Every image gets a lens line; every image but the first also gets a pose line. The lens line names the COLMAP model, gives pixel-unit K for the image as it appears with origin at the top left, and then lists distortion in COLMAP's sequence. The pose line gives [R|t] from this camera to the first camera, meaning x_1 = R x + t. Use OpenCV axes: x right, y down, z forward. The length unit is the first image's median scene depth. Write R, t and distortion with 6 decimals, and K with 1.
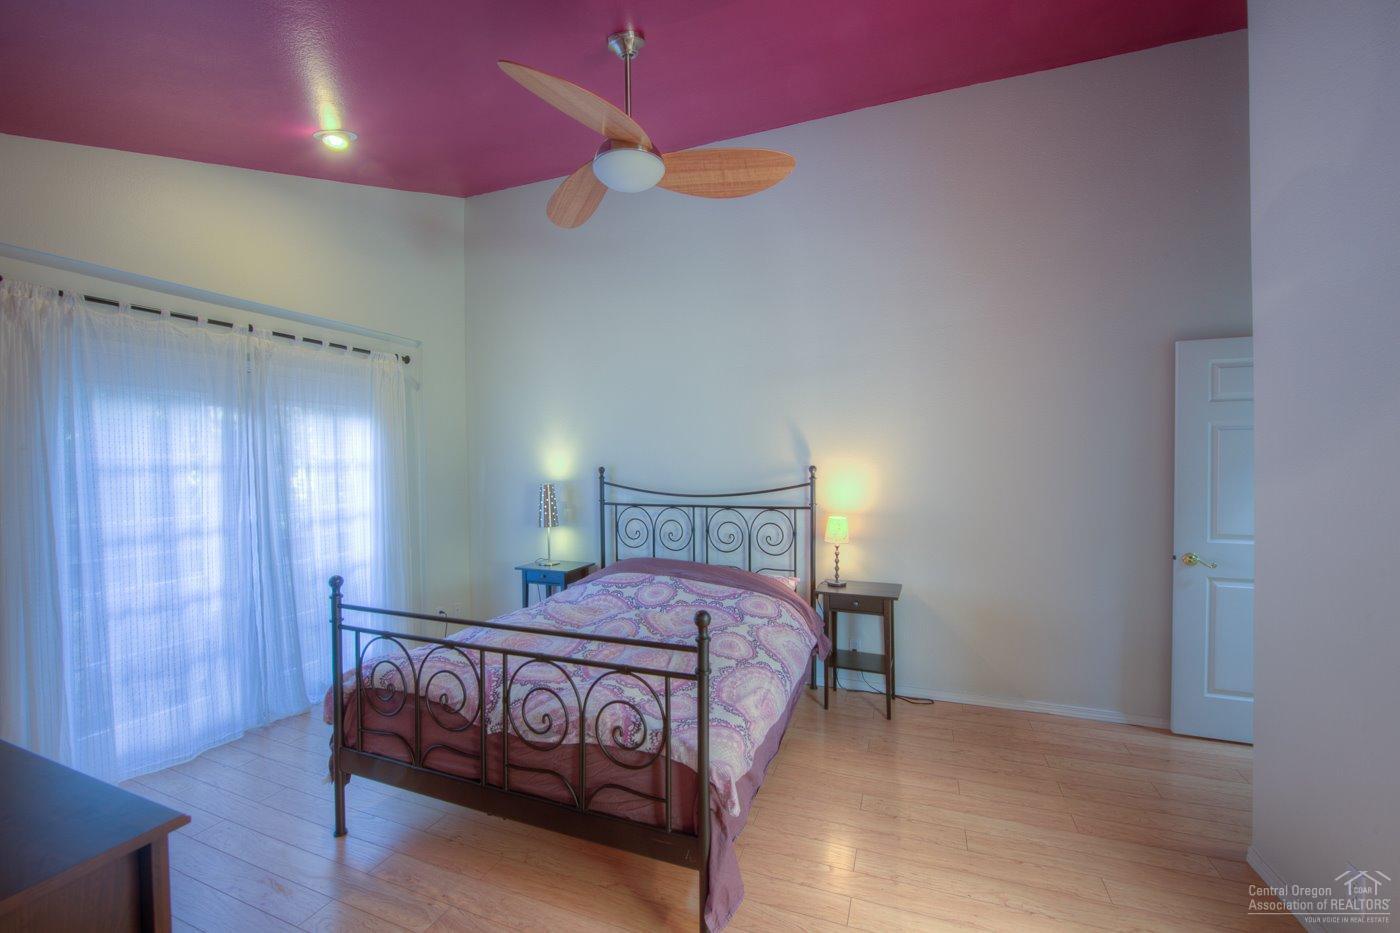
lens RADIAL K [[555.3, 0, 700.0], [0, 555.3, 466.5], [0, 0, 1]] dist [-0.007503, -0.006212]
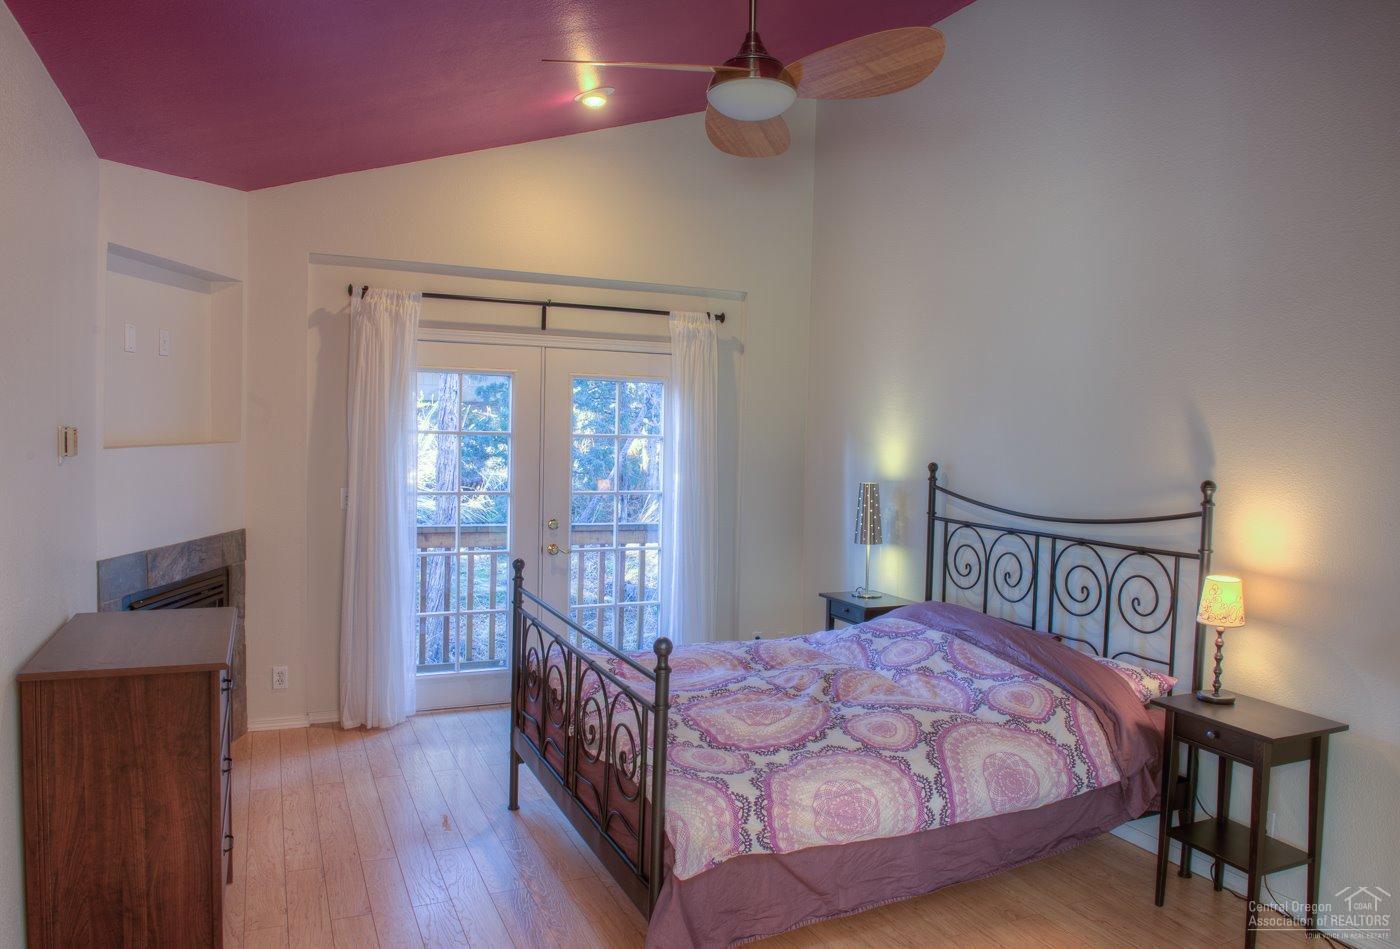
lens RADIAL K [[942.1, 0, 700.0], [0, 942.1, 474.5], [0, 0, 1]] dist [-0.003887, -0.150547]
pose [[0.722433, 0.059400, -0.688885, 0.455289], [-0.038390, 0.998212, 0.045813, -0.030152], [0.690374, -0.006651, 0.723422, -0.017009]]
